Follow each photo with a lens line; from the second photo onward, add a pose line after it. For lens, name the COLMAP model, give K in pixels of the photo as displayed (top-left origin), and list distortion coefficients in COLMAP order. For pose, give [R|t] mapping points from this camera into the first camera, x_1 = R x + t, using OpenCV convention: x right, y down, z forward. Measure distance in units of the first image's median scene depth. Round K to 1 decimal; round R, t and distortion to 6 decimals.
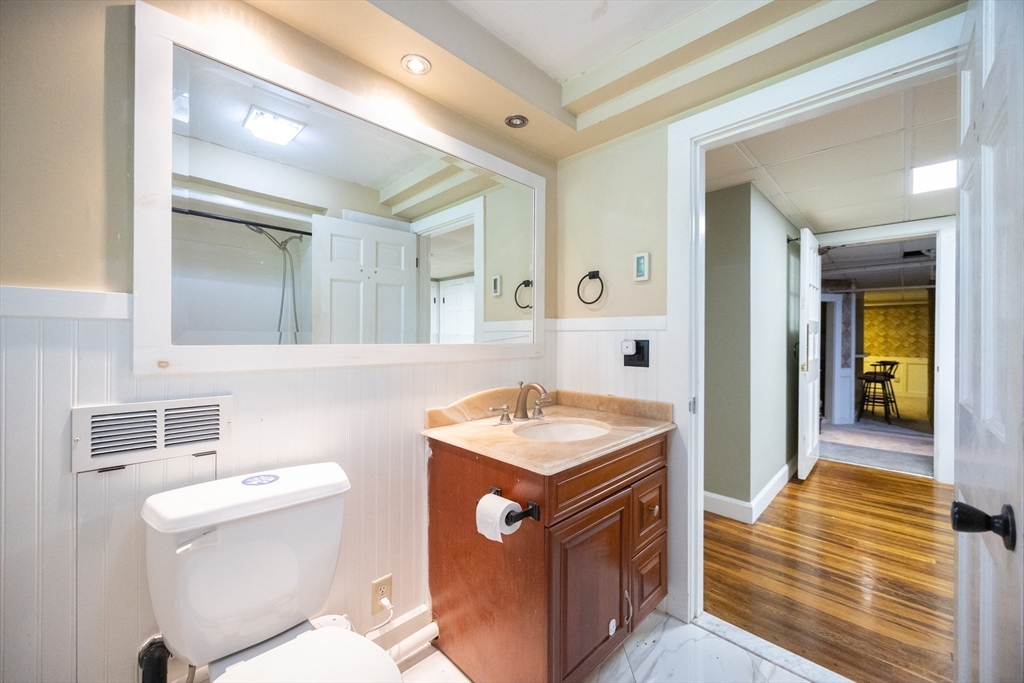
lens RADIAL K [[390.8, 0, 516.1], [0, 390.8, 339.5], [0, 0, 1]] dist [-0.000935, -0.000031]
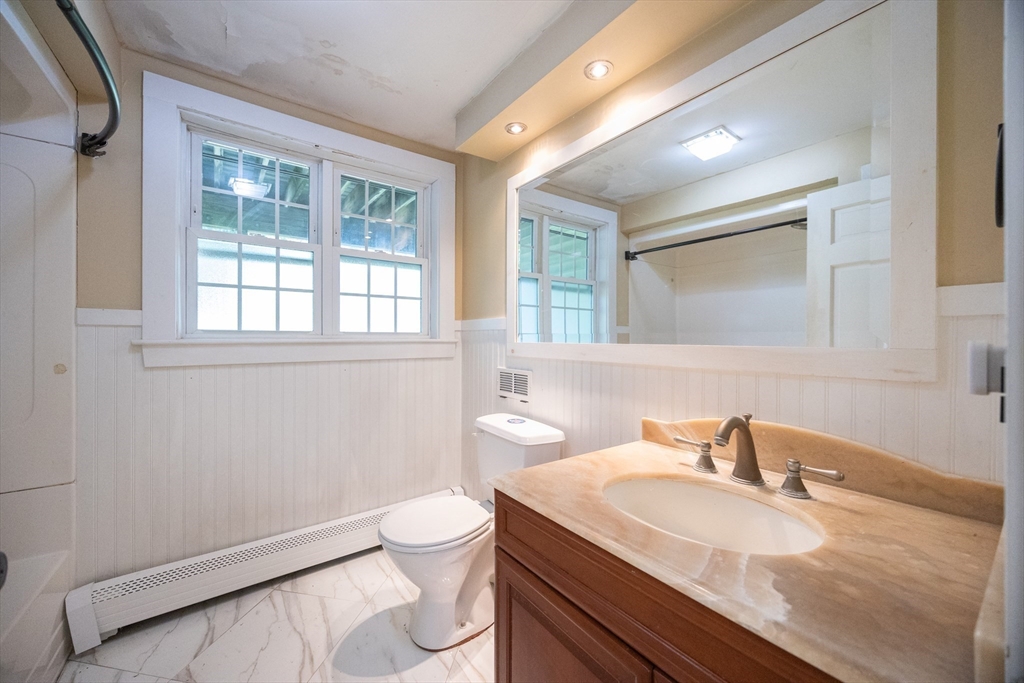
lens RADIAL K [[390.8, 0, 516.1], [0, 390.8, 339.5], [0, 0, 1]] dist [-0.000935, -0.000031]
pose [[-0.137339, -0.001676, -0.990523, 0.684448], [-0.009425, 0.999956, -0.000385, 0.002688], [0.990479, 0.009283, -0.137349, 0.814761]]
